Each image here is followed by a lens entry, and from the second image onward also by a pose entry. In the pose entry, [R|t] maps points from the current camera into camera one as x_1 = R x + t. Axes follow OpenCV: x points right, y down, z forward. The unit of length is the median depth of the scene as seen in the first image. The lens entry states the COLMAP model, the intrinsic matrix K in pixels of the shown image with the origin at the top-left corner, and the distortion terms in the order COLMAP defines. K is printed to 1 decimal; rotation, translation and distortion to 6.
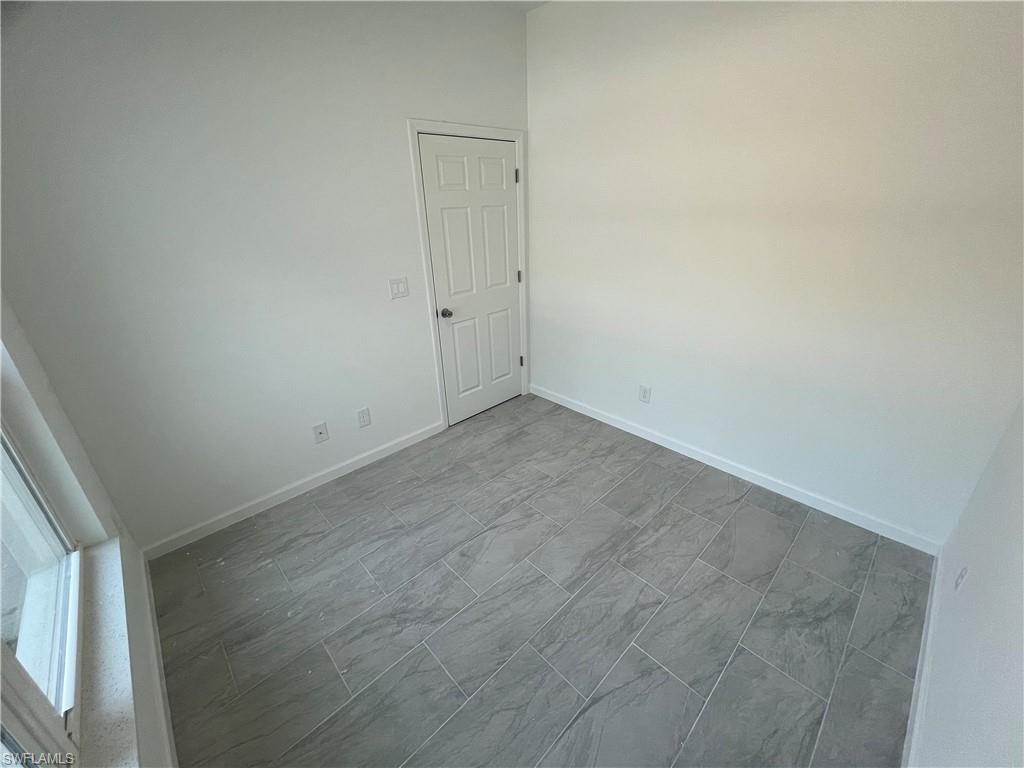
lens RADIAL K [[411.7, 0, 512.1], [0, 411.7, 380.0], [0, 0, 1]] dist [-0.003203, -0.000165]
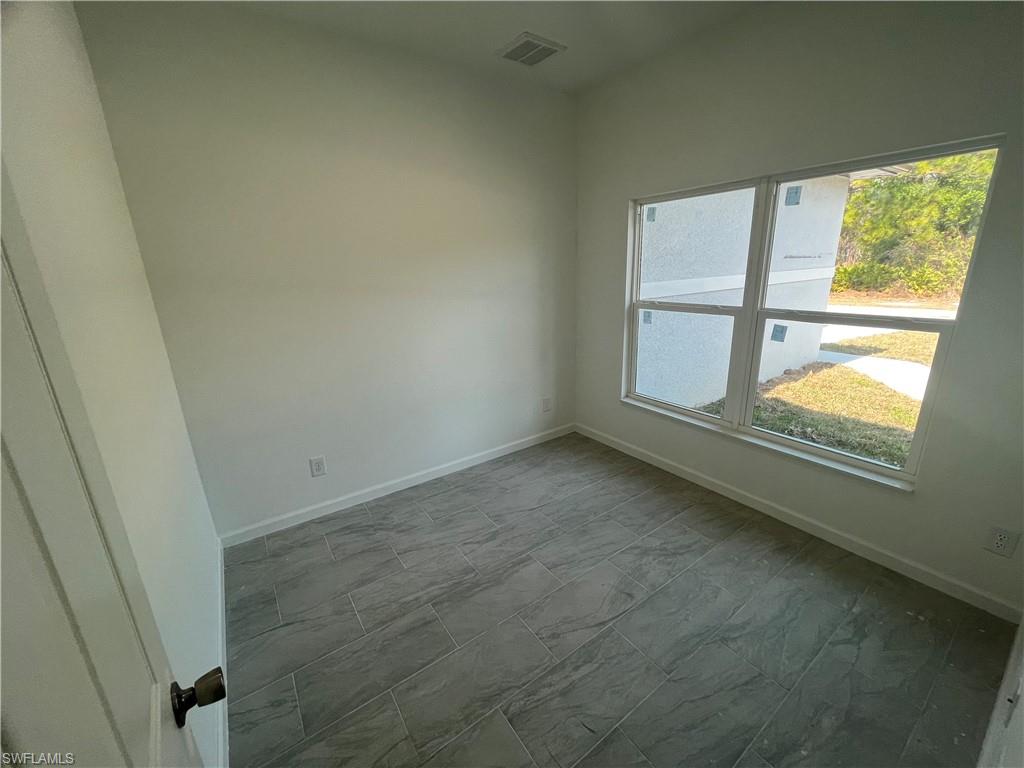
lens RADIAL K [[411.7, 0, 512.1], [0, 411.7, 380.0], [0, 0, 1]] dist [-0.003203, -0.000165]
pose [[-0.986213, 0.016906, 0.164612, -0.016567], [0.117049, 0.774447, 0.621717, -0.615111], [-0.116972, 0.632413, -0.765749, 1.526643]]
